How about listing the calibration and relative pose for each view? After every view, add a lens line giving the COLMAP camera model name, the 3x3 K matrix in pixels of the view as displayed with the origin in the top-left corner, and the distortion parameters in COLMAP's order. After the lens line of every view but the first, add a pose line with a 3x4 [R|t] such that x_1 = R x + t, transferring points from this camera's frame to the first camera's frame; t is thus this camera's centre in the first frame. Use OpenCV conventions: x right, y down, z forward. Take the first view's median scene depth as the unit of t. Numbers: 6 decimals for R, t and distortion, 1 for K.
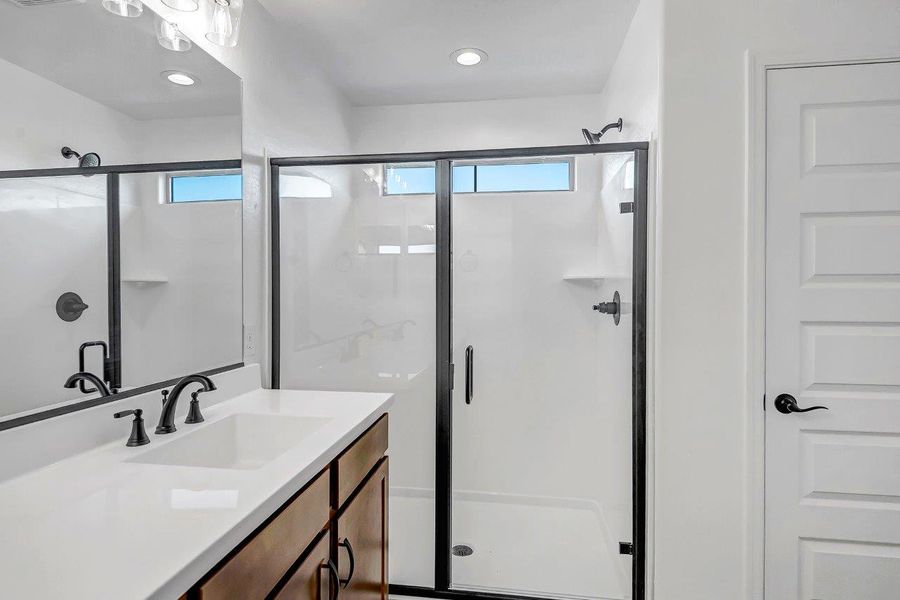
lens RADIAL K [[471.1, 0, 450.9], [0, 471.1, 295.1], [0, 0, 1]] dist [0.012173, -0.000336]
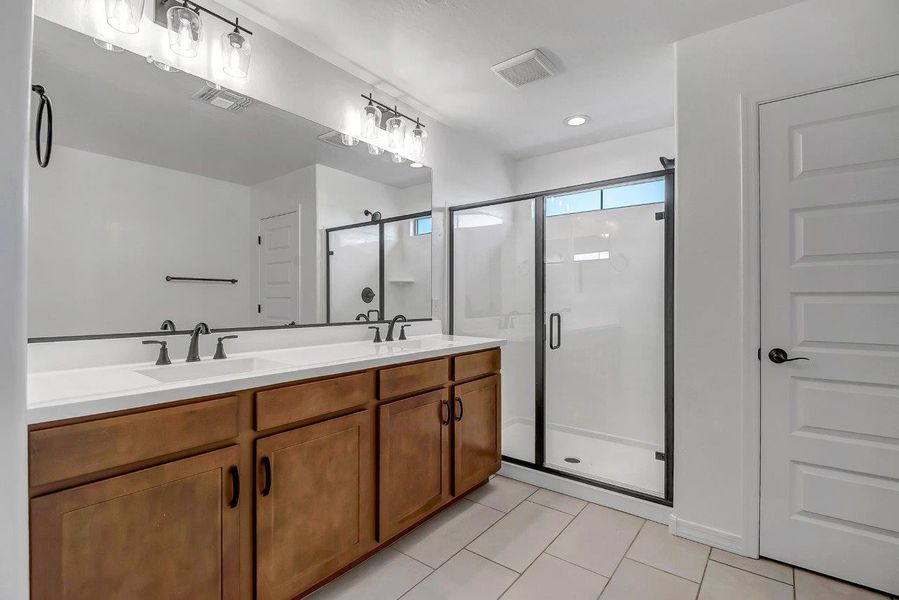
lens RADIAL K [[420.4, 0, 449.5], [0, 420.4, 300.0], [0, 0, 1]] dist [-0.004738, -0.001297]
pose [[0.867376, 0.001160, -0.497652, 0.431851], [-0.006079, 0.999947, -0.008266, 0.078912], [0.497616, 0.010195, 0.867337, -0.394690]]
